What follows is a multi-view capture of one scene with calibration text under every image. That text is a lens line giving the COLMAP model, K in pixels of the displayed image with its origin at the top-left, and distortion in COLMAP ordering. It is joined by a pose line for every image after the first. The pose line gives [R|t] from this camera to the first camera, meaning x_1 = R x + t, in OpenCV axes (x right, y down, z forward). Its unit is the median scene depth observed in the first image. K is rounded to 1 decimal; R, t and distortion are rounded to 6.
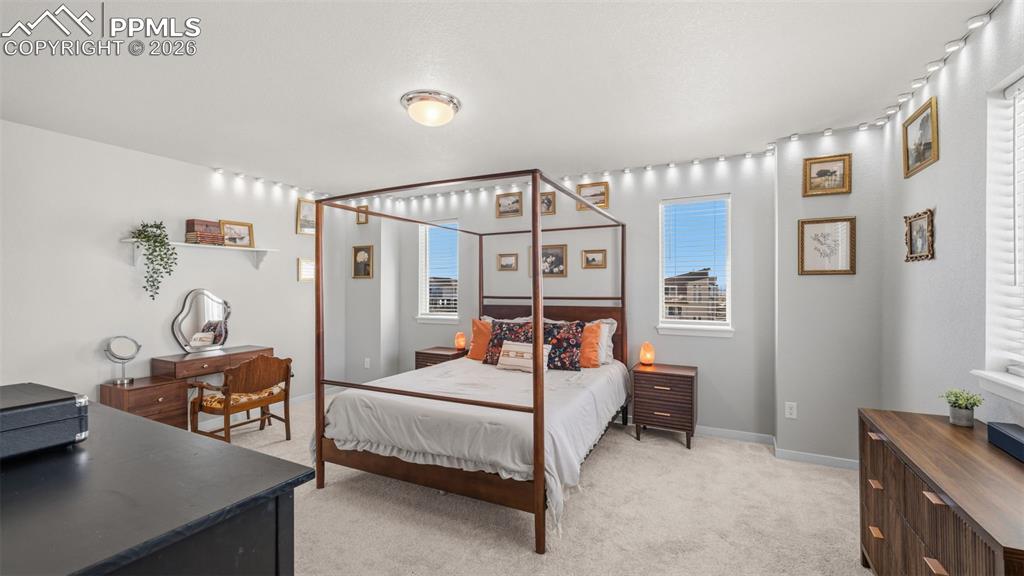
lens RADIAL K [[416.3, 0, 506.9], [0, 416.3, 286.7], [0, 0, 1]] dist [0.001848, -0.000650]
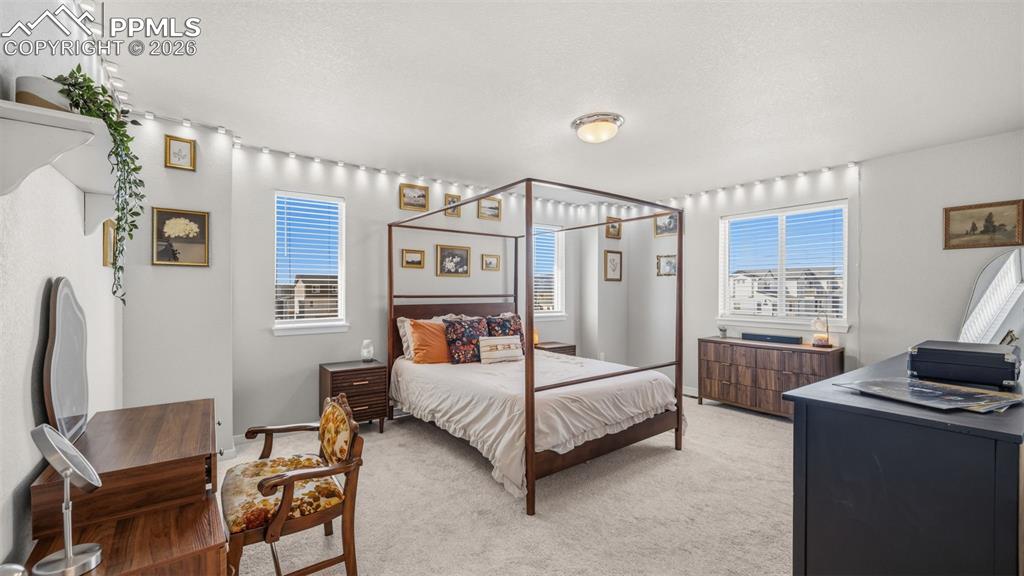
lens RADIAL K [[416.3, 0, 520.2], [0, 416.3, 287.3], [0, 0, 1]] dist [0.001848, -0.000650]
pose [[0.430055, 0.004247, 0.902793, -0.782618], [-0.010717, 0.999942, 0.000401, 0.002811], [-0.902739, -0.009848, 0.430076, 0.401728]]
